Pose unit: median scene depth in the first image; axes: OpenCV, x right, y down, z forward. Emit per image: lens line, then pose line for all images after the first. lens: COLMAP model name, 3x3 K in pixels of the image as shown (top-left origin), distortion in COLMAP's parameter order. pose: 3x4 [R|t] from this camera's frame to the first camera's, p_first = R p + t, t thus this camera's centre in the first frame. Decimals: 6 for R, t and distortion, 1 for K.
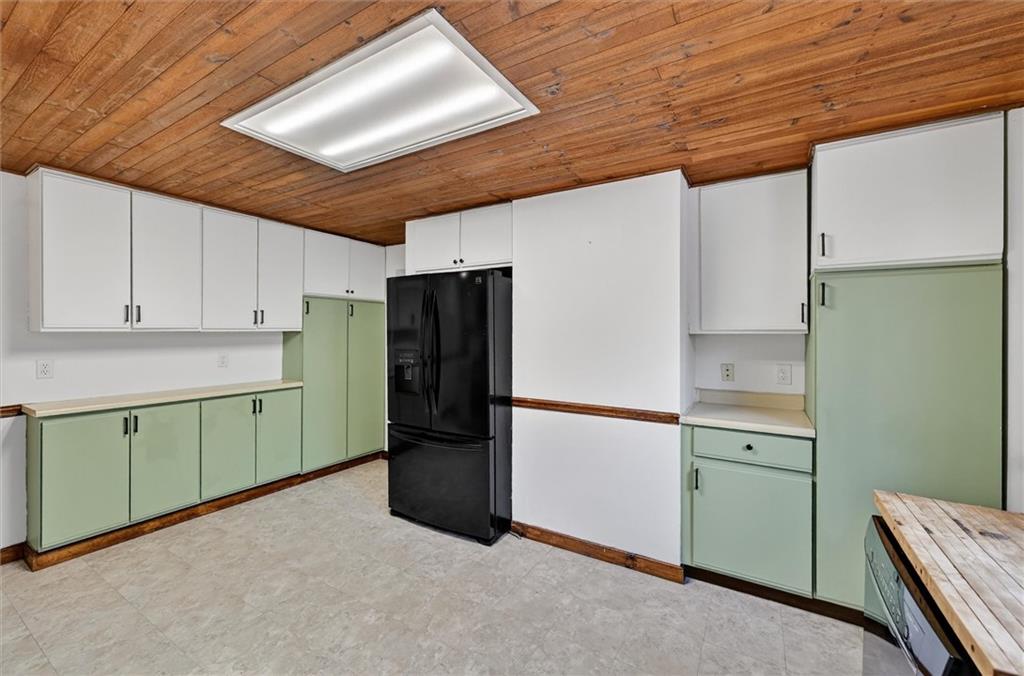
lens RADIAL K [[409.0, 0, 513.9], [0, 409.0, 330.9], [0, 0, 1]] dist [-0.003257, -0.000075]
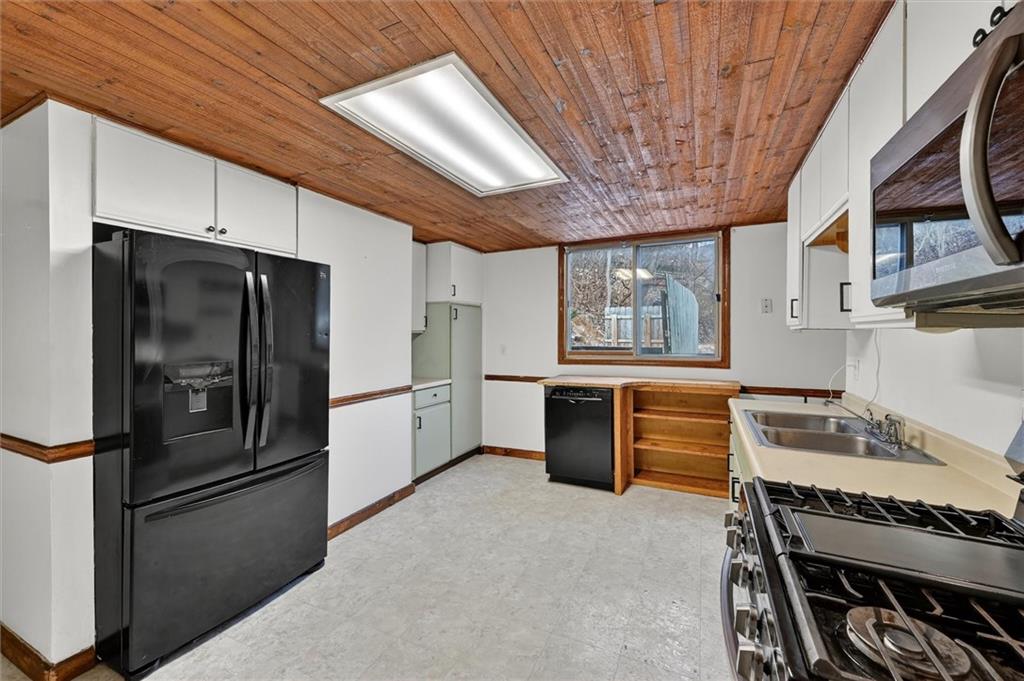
lens RADIAL K [[409.0, 0, 512.1], [0, 409.0, 332.0], [0, 0, 1]] dist [-0.001501, 0.000036]
pose [[-0.098045, -0.004563, 0.995172, -1.080452], [-0.003317, 0.999985, 0.004259, -0.005397], [-0.995176, -0.002883, -0.098059, 0.711317]]
